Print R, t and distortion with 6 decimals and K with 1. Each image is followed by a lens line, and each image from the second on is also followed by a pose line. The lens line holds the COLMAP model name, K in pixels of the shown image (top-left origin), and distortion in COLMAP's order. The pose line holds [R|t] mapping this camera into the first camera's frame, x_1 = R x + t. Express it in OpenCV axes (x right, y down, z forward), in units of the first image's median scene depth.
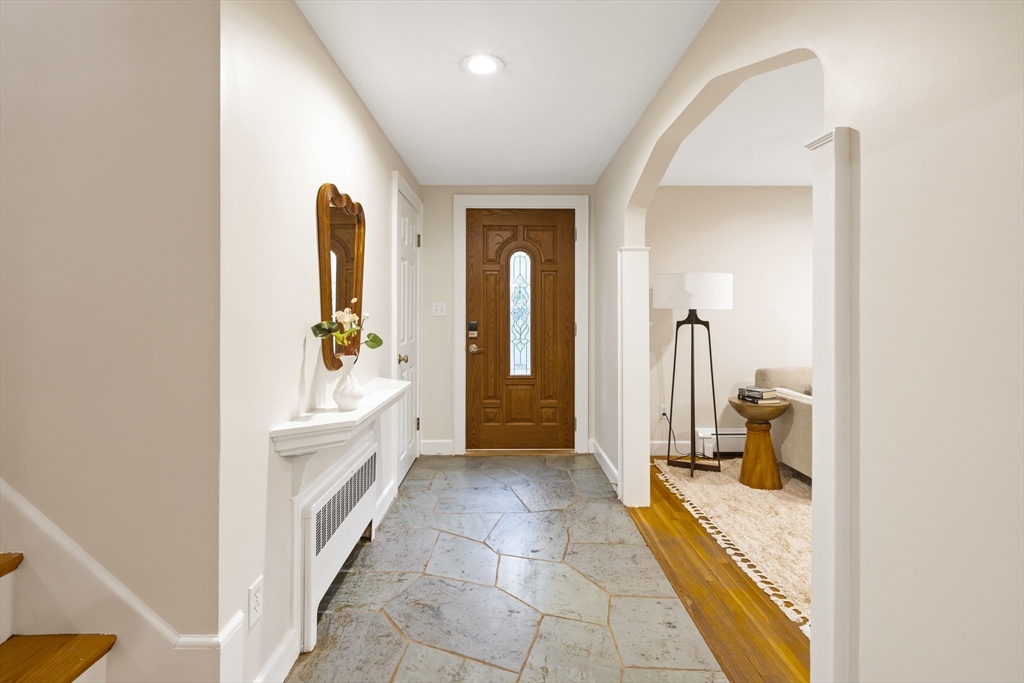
lens RADIAL K [[436.0, 0, 507.4], [0, 436.0, 312.6], [0, 0, 1]] dist [0.001060, 0.000297]
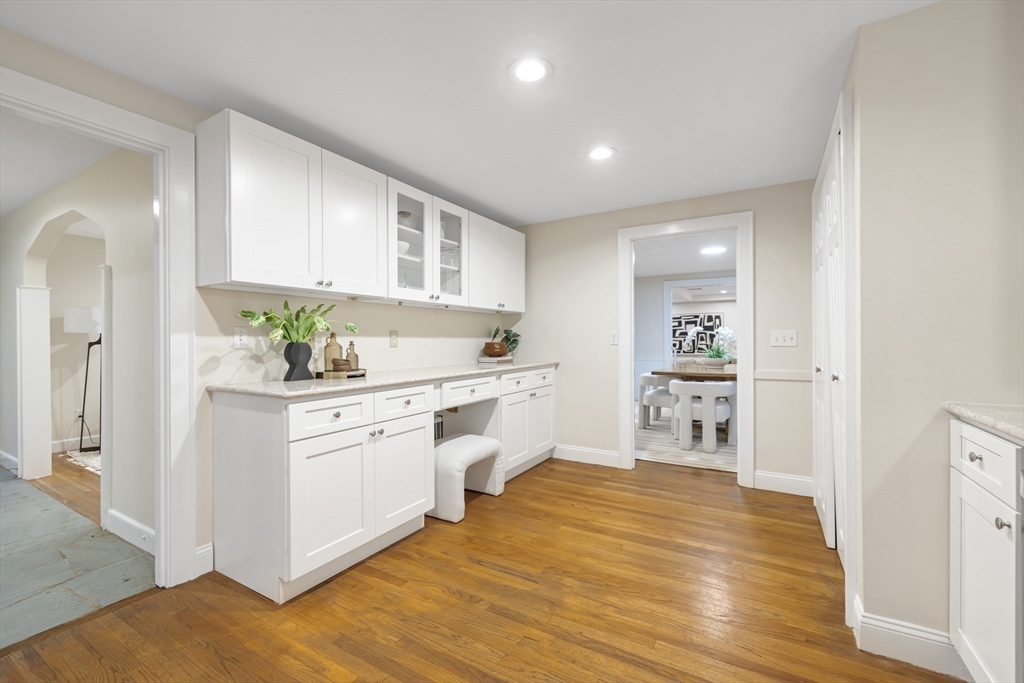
lens RADIAL K [[436.0, 0, 508.3], [0, 436.0, 340.6], [0, 0, 1]] dist [0.001060, 0.000297]
pose [[0.516588, -0.009506, 0.856181, -0.103855], [0.004850, 0.999955, 0.008176, 0.011300], [-0.856220, -0.000071, 0.516611, -0.928862]]
